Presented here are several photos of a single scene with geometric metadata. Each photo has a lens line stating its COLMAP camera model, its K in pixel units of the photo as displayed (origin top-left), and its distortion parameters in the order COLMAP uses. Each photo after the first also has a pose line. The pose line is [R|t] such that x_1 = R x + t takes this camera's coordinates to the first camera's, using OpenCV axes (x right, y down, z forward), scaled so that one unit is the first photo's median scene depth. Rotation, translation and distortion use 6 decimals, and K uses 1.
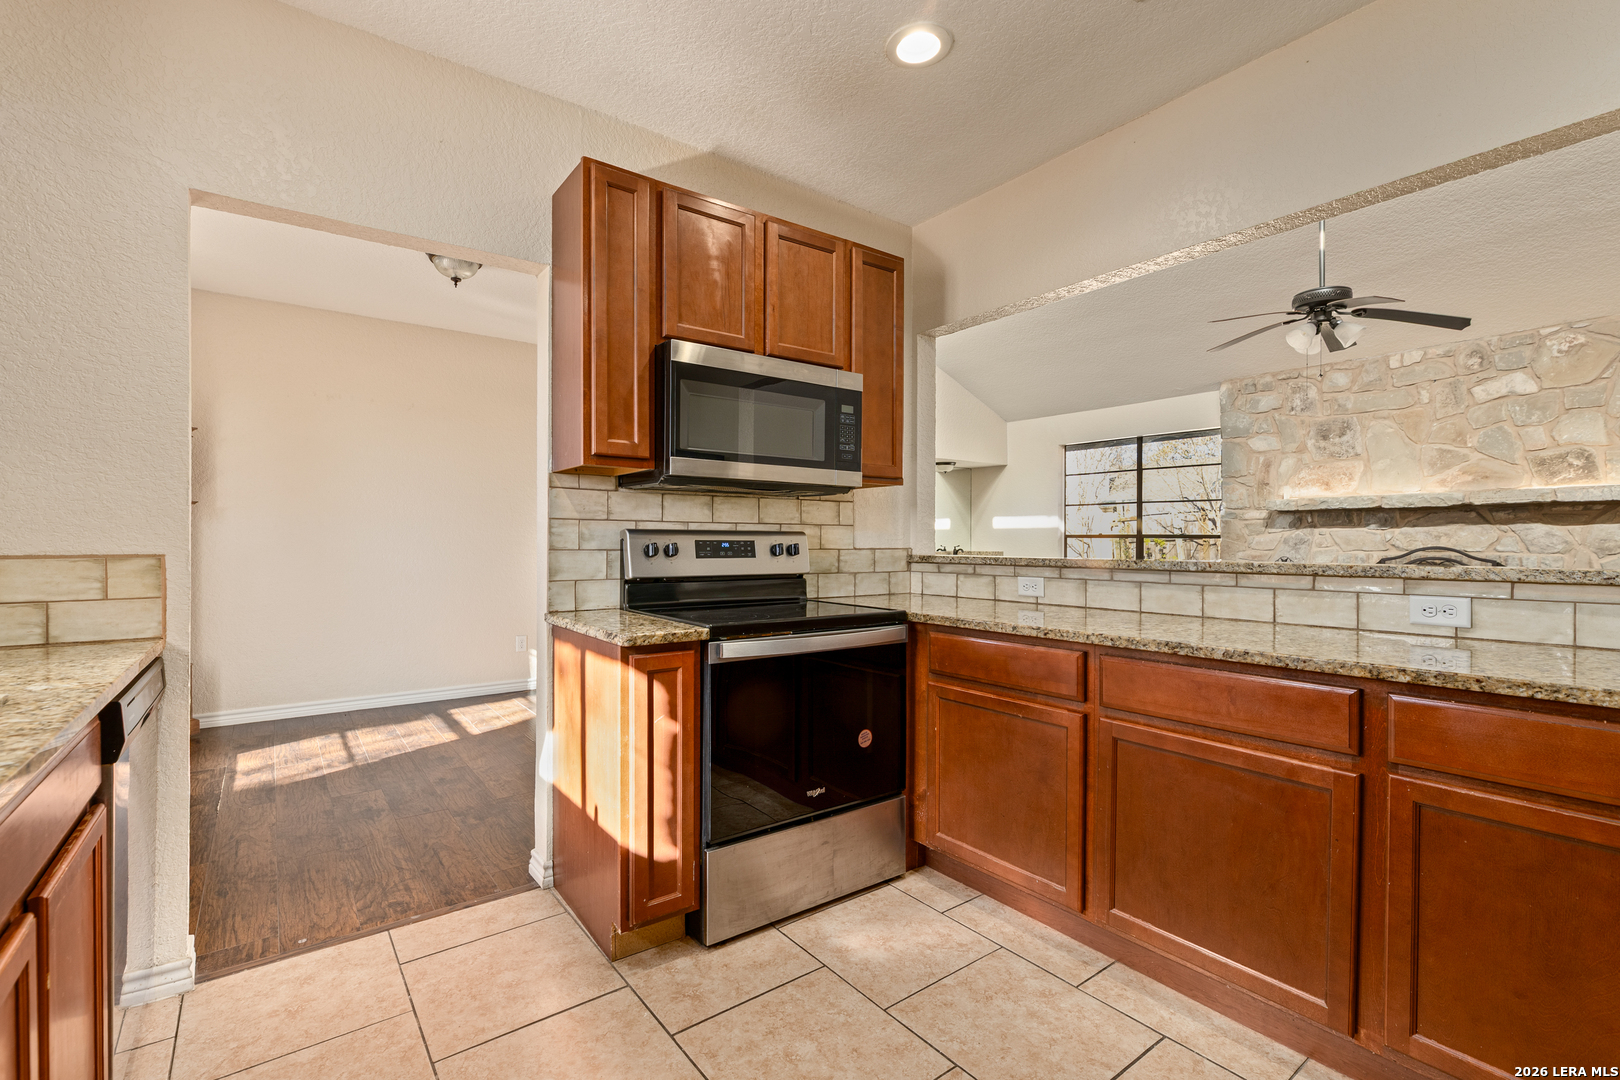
lens RADIAL K [[714.8, 0, 800.1], [0, 714.8, 546.9], [0, 0, 1]] dist [0.001744, 0.000798]
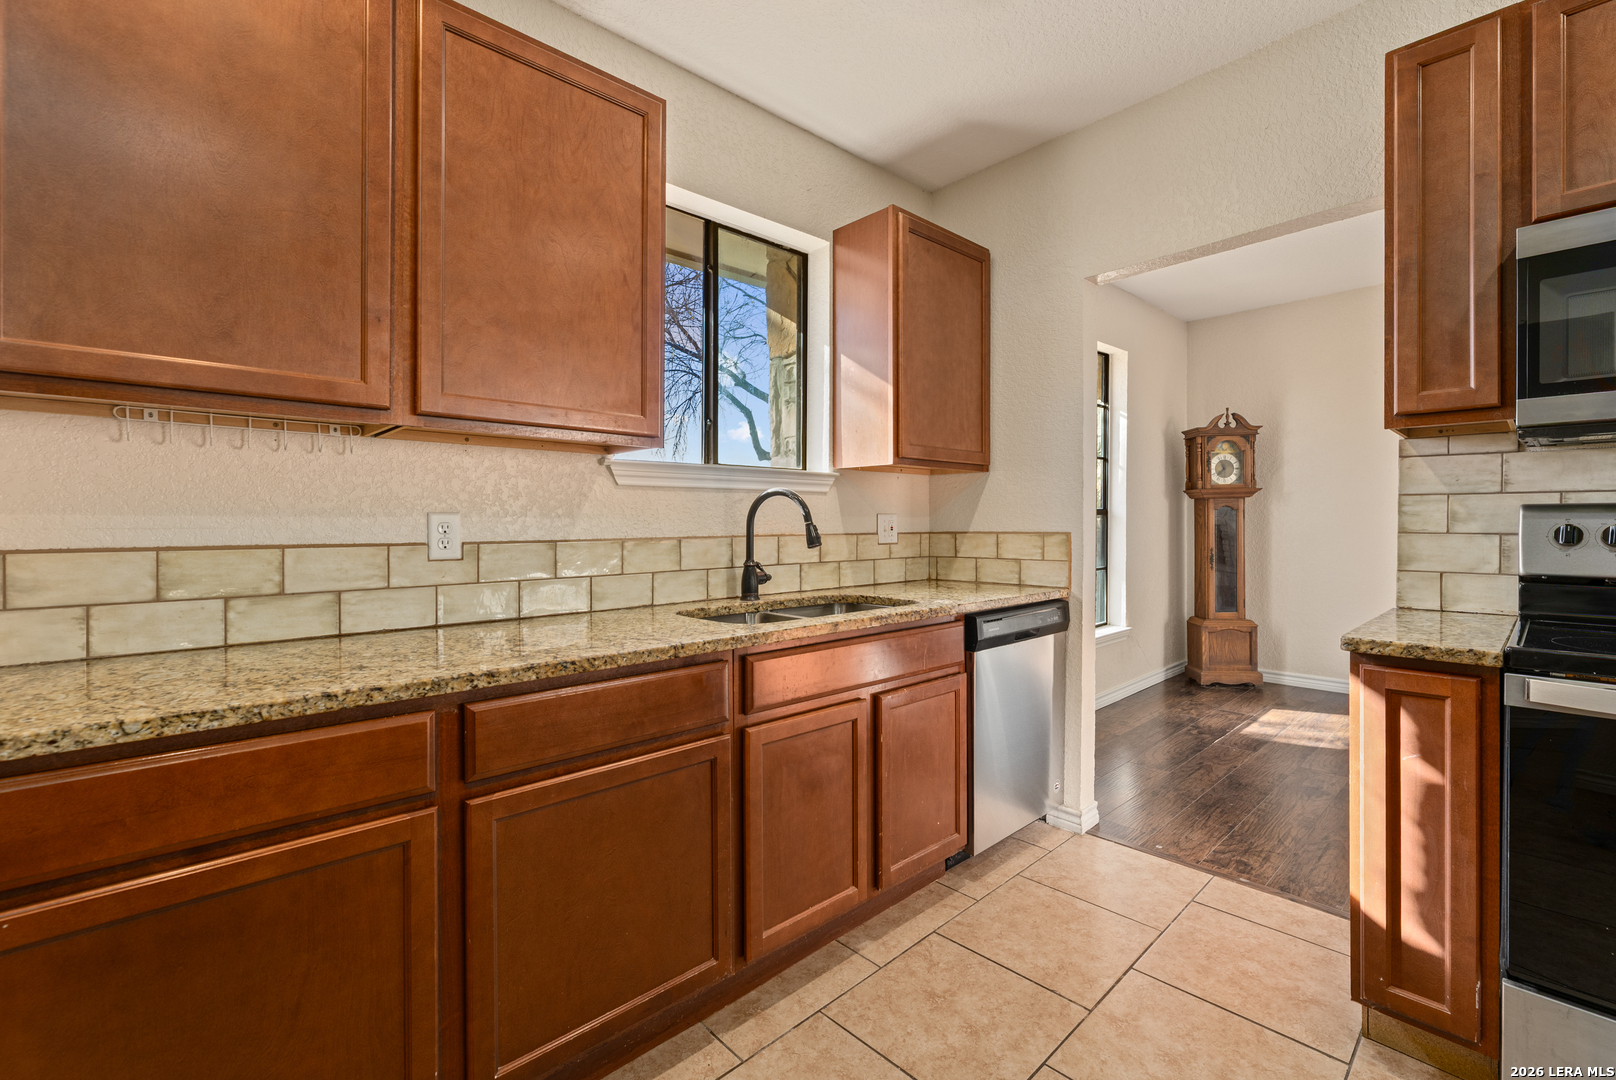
lens RADIAL K [[698.4, 0, 805.7], [0, 698.4, 527.1], [0, 0, 1]] dist [-0.001305, -0.000640]
pose [[0.106359, 0.004799, -0.994316, 0.343411], [-0.003489, 0.999984, 0.004453, -0.003302], [0.994322, 0.002996, 0.106374, 0.207801]]
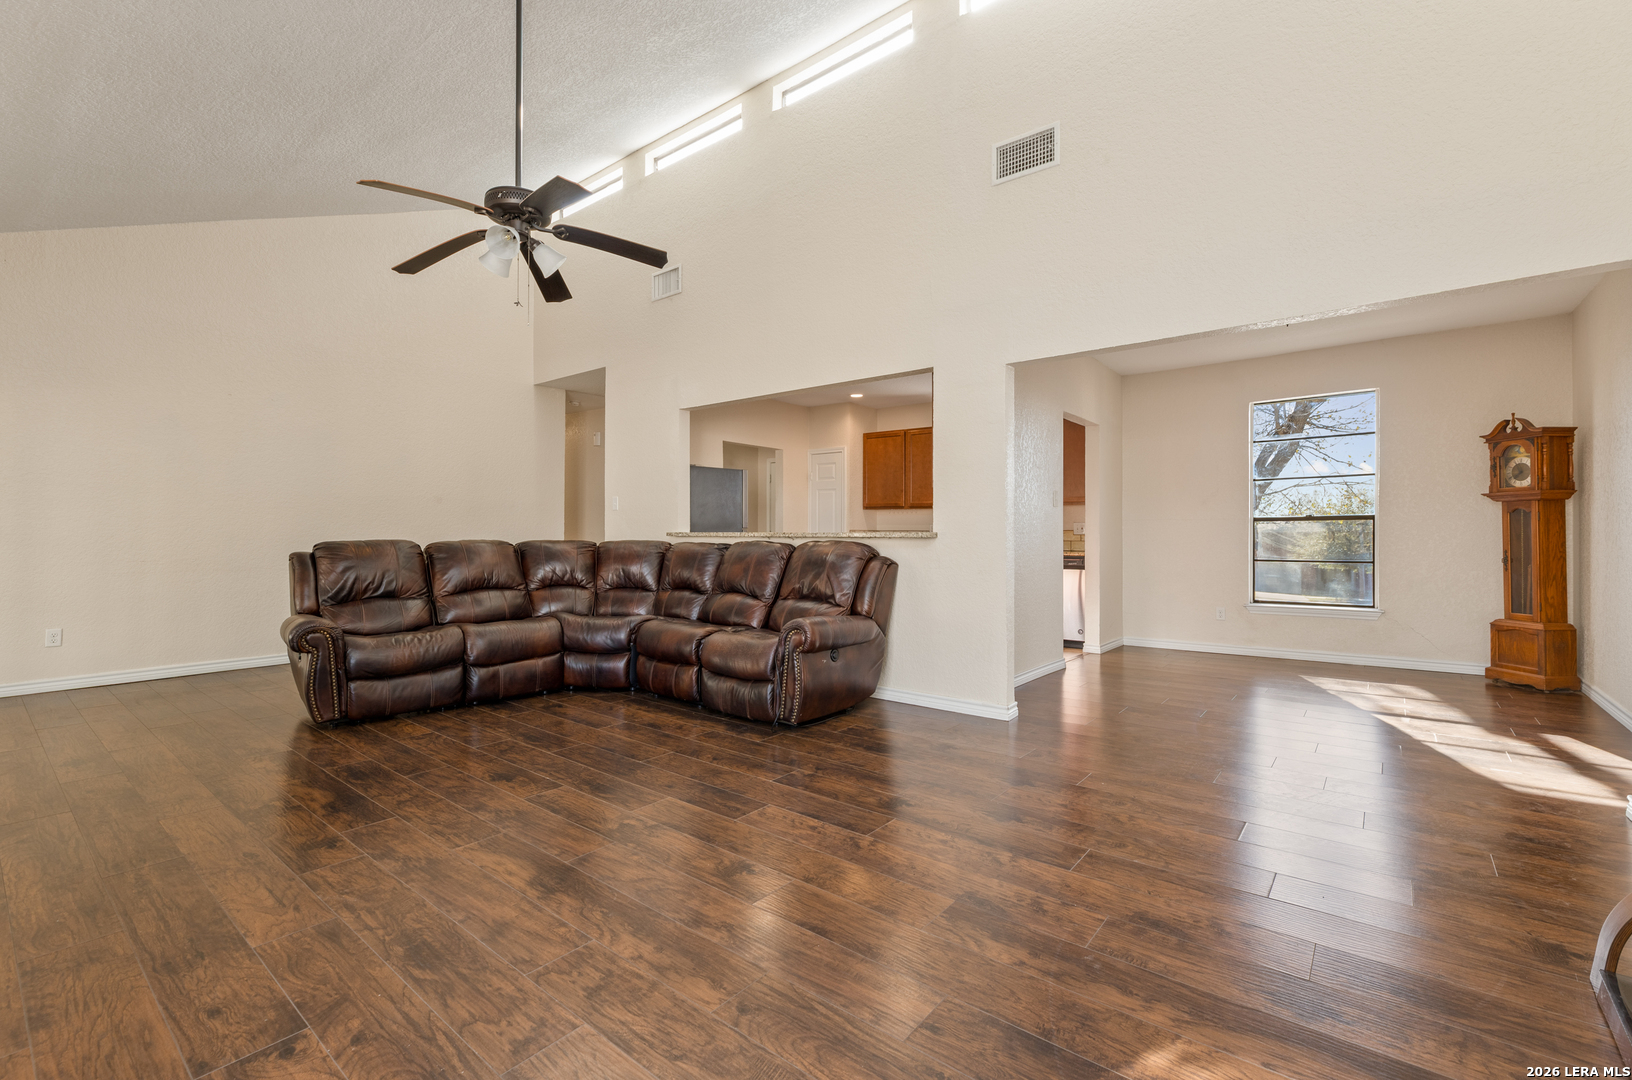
lens RADIAL K [[705.6, 0, 817.2], [0, 705.6, 527.8], [0, 0, 1]] dist [-0.001506, -0.000183]
pose [[-0.966202, -0.004101, -0.257754, 0.959230], [-0.004176, 0.999991, -0.000254, 0.005902], [0.257753, 0.000831, -0.966211, 2.863041]]
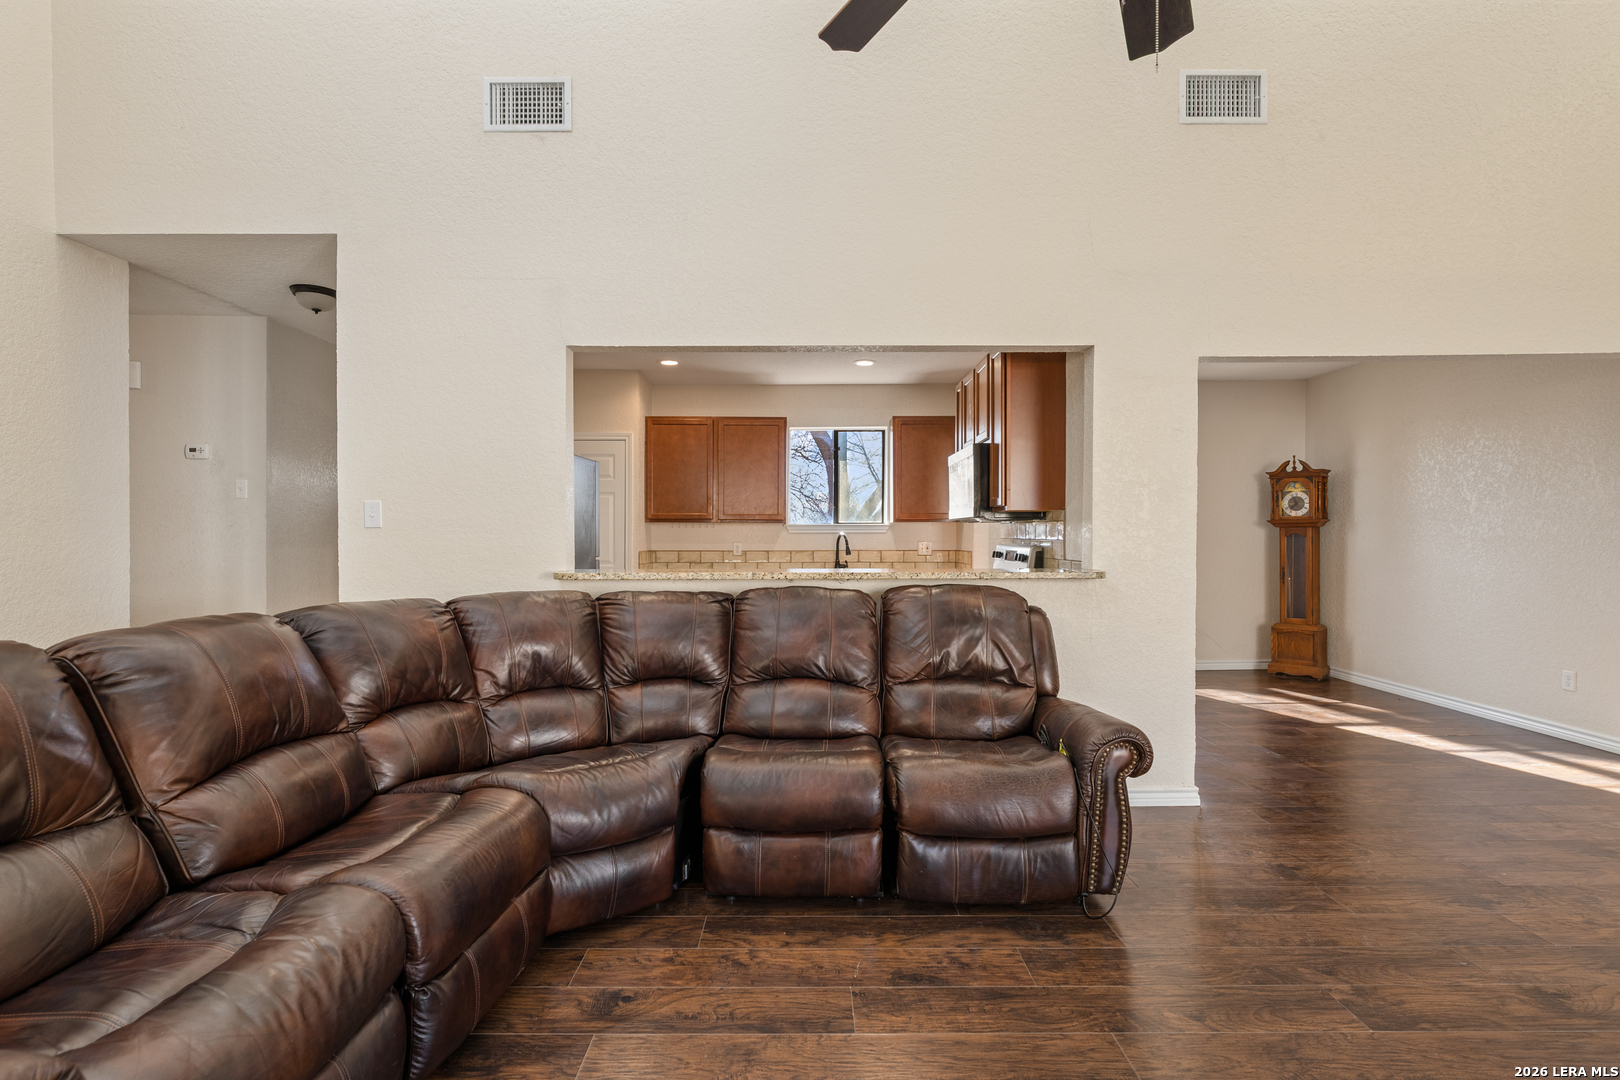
lens RADIAL K [[760.4, 0, 806.2], [0, 760.4, 543.6], [0, 0, 1]] dist [0.002827, 0.000107]
pose [[-0.588756, 0.008462, -0.808267, 1.640190], [-0.005000, 0.999888, 0.014111, -0.048080], [0.808295, 0.012349, -0.588648, 1.687946]]
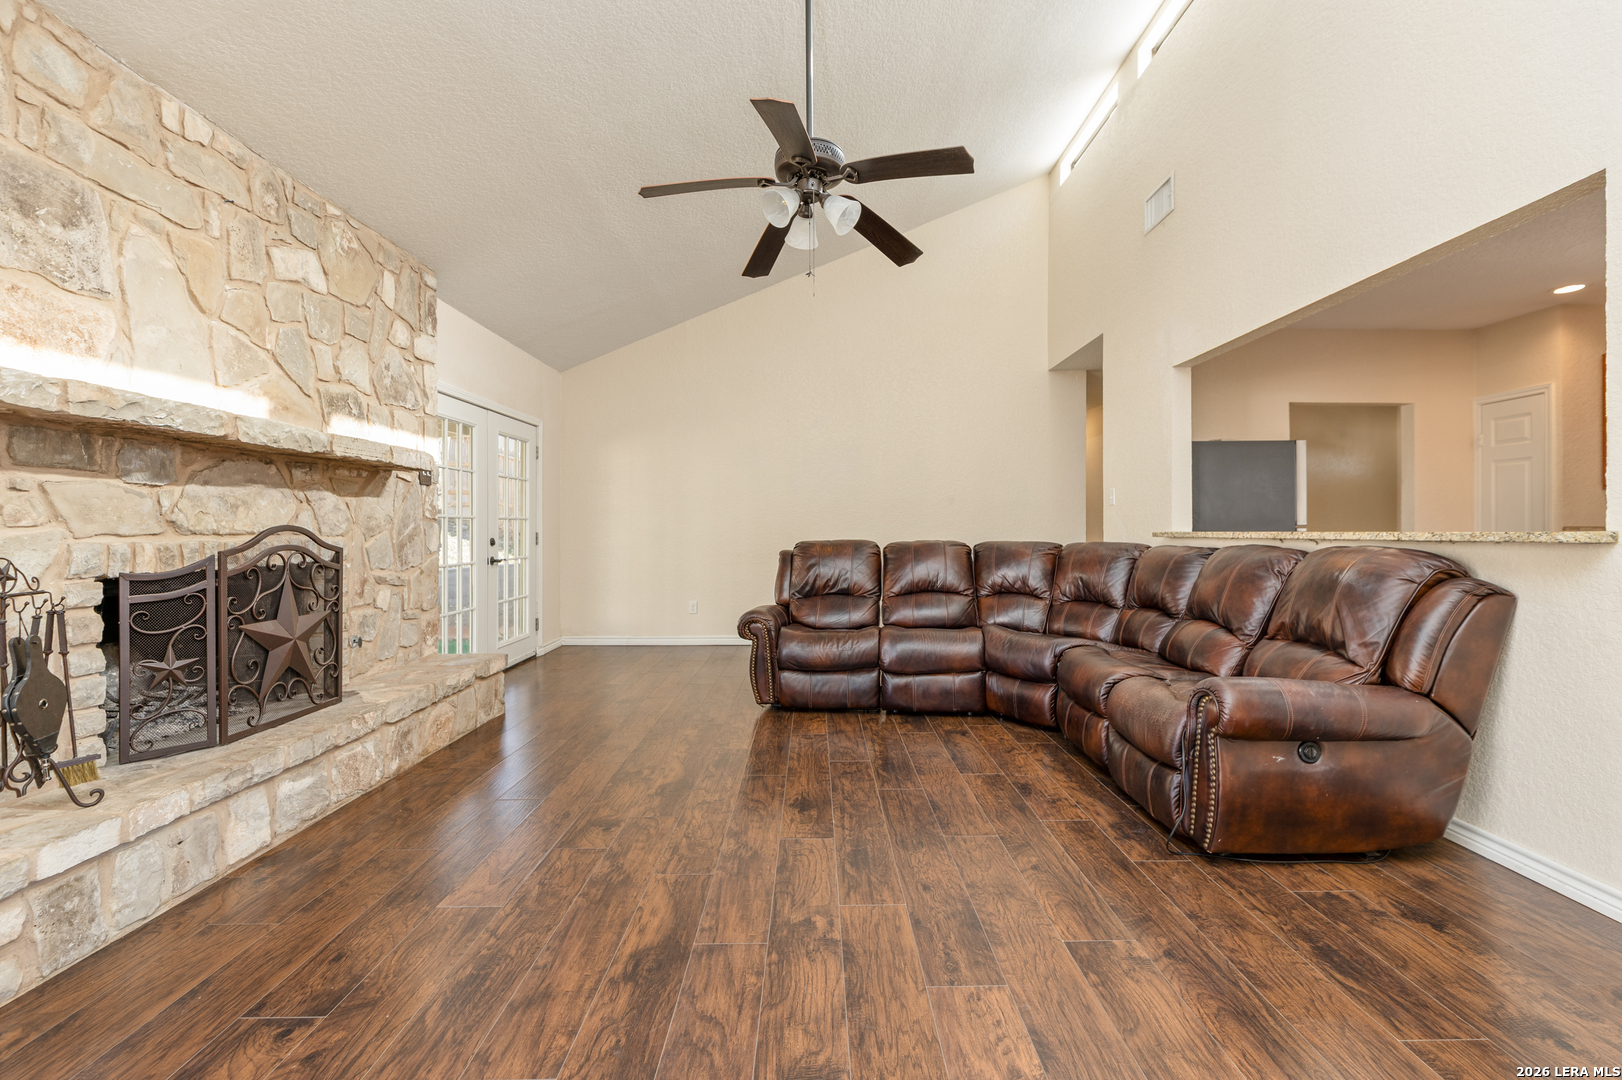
lens RADIAL K [[703.7, 0, 826.3], [0, 703.7, 533.6], [0, 0, 1]] dist [-0.002007, 0.000135]
pose [[-0.817617, -0.000966, 0.575761, 0.513042], [0.005341, 0.999943, 0.009262, 0.006233], [-0.575737, 0.010648, -0.817565, 2.422602]]
